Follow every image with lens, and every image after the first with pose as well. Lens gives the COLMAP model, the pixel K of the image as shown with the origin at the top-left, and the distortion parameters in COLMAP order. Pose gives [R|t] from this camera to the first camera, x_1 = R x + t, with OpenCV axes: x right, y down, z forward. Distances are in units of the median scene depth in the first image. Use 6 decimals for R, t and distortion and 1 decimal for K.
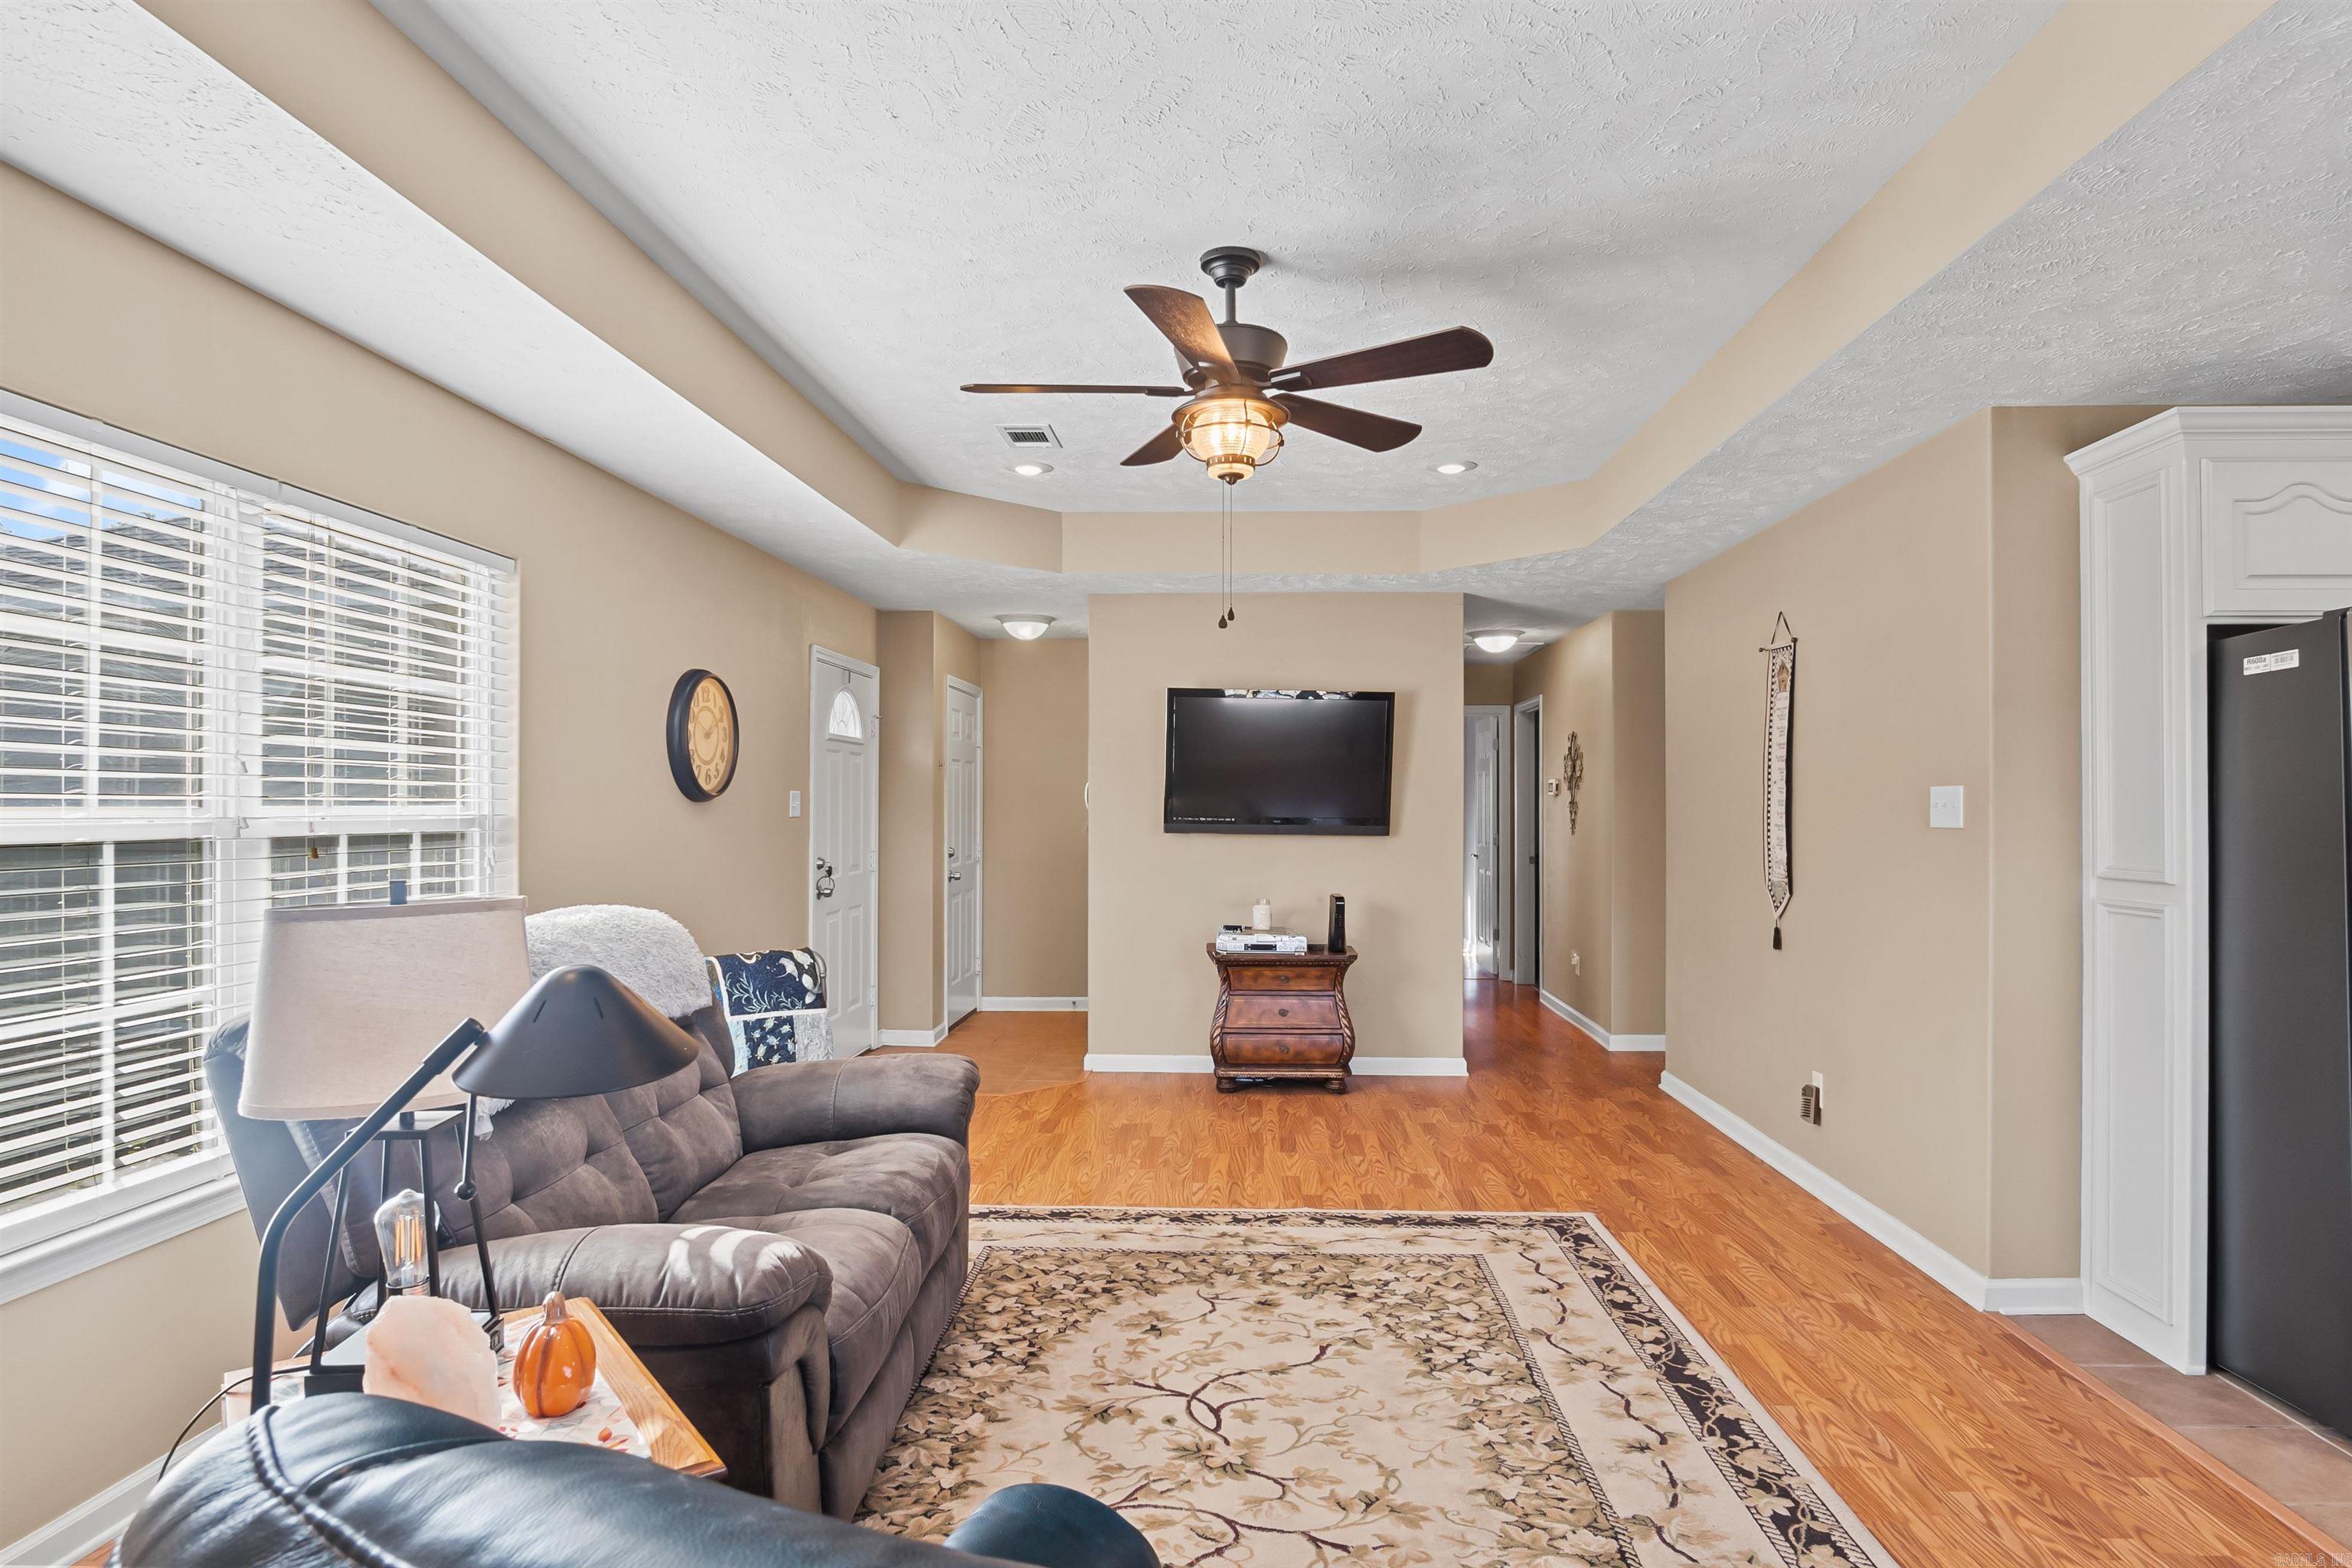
lens RADIAL K [[1274.0, 0, 1196.4], [0, 1274.0, 784.5], [0, 0, 1]] dist [-0.028979, 0.005021]
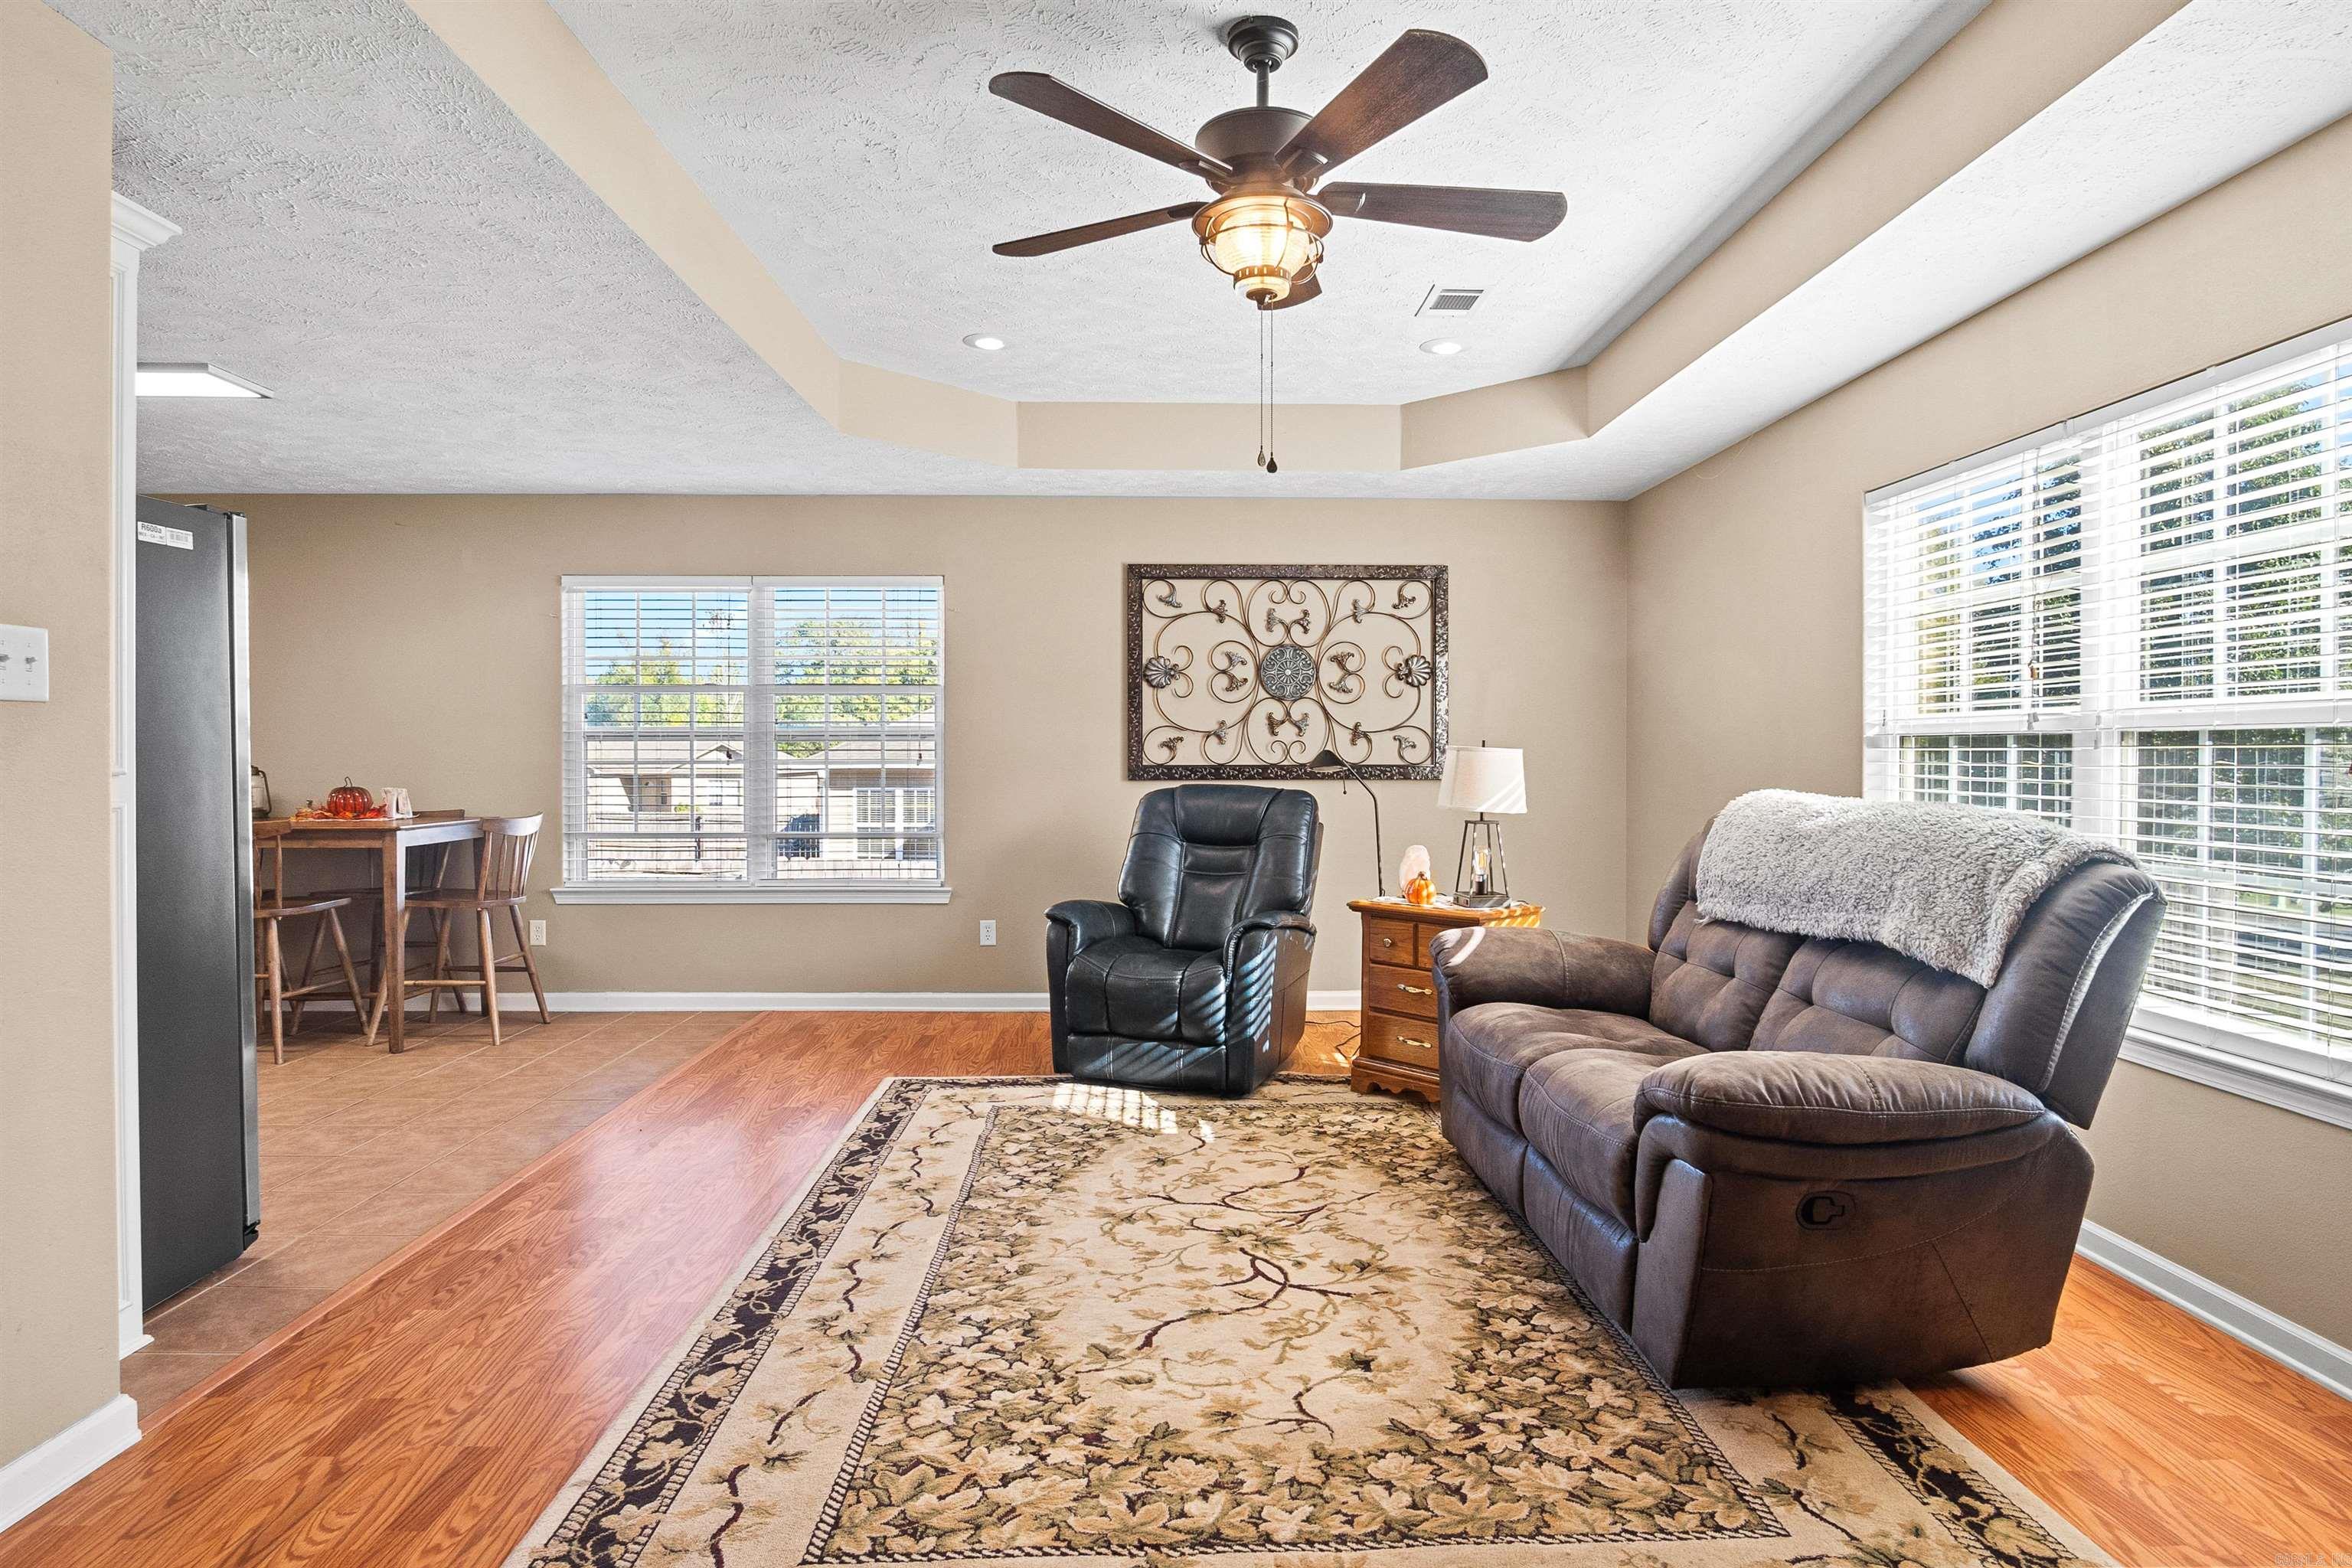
lens RADIAL K [[1274.0, 0, 1167.9], [0, 1274.0, 773.2], [0, 0, 1]] dist [-0.028979, 0.005021]
pose [[-0.998254, -0.003640, -0.058963, 0.139810], [-0.003449, 0.999988, -0.003353, 0.078827], [0.058975, -0.003144, -0.998255, 1.863217]]
